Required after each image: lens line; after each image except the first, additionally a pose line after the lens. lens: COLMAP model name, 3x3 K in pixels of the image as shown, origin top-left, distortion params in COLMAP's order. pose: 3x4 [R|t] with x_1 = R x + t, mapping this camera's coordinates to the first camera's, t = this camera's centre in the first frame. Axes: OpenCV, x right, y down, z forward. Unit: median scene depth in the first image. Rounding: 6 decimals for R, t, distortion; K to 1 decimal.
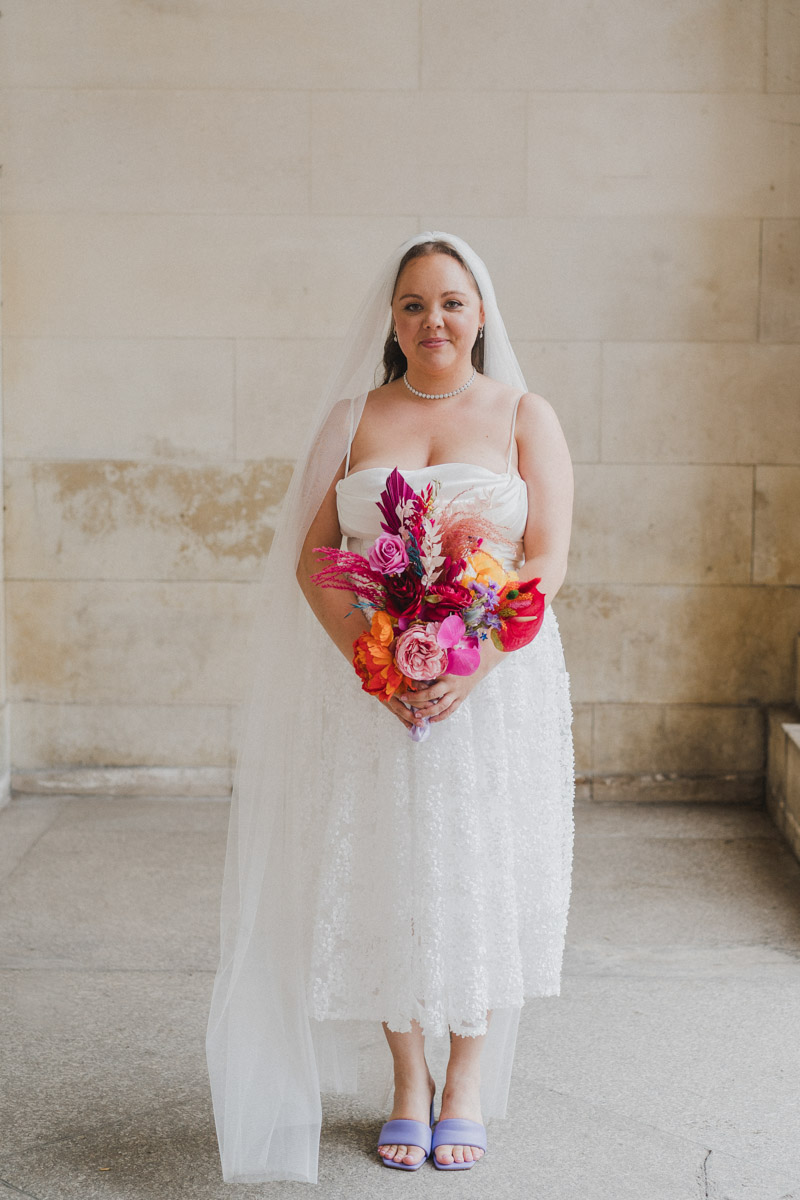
lens RADIAL K [[1945.7, 0, 419.1], [0, 1945.7, 506.3], [0, 0, 1]] dist [-0.021364, 0.000000]
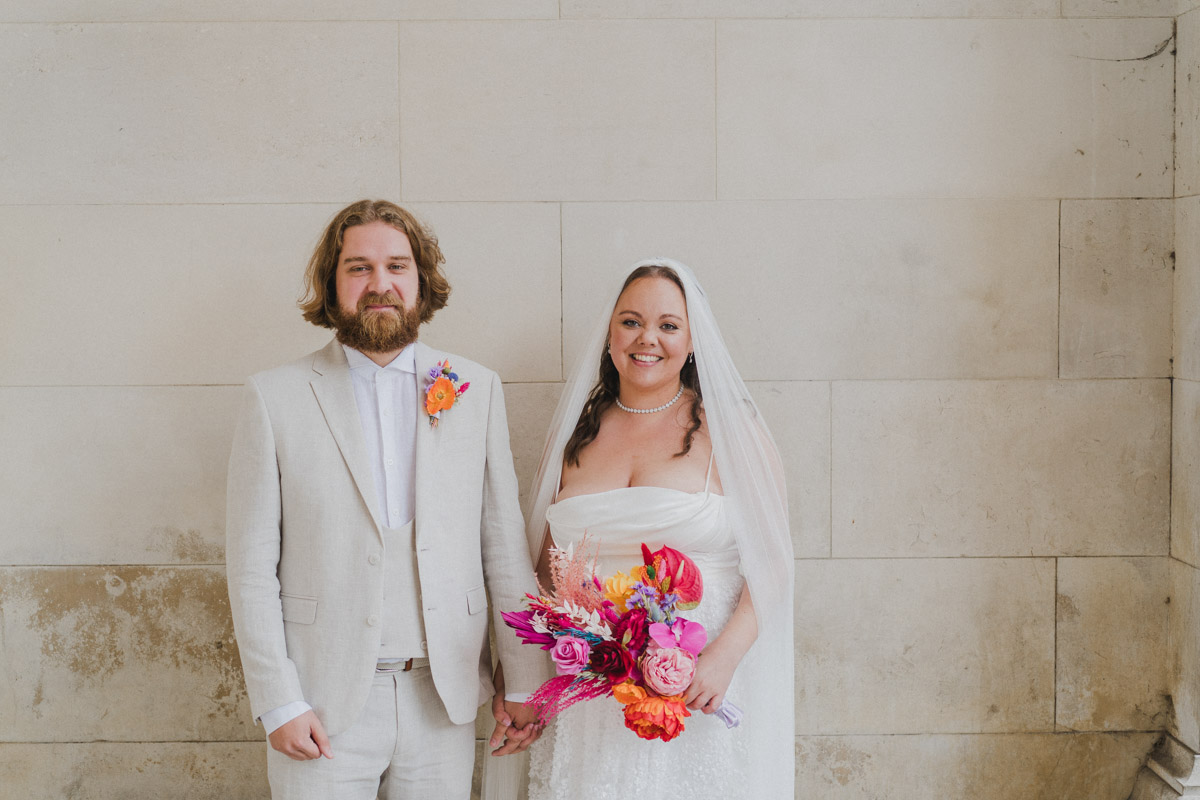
lens RADIAL K [[1945.7, 0, 597.7], [0, 1945.7, 425.6], [0, 0, 1]] dist [-0.021364, 0.000000]
pose [[0.999873, -0.014490, 0.006699, 0.007037], [0.014815, 0.998564, -0.051474, -0.034749], [-0.005944, 0.051566, 0.998652, 0.315874]]
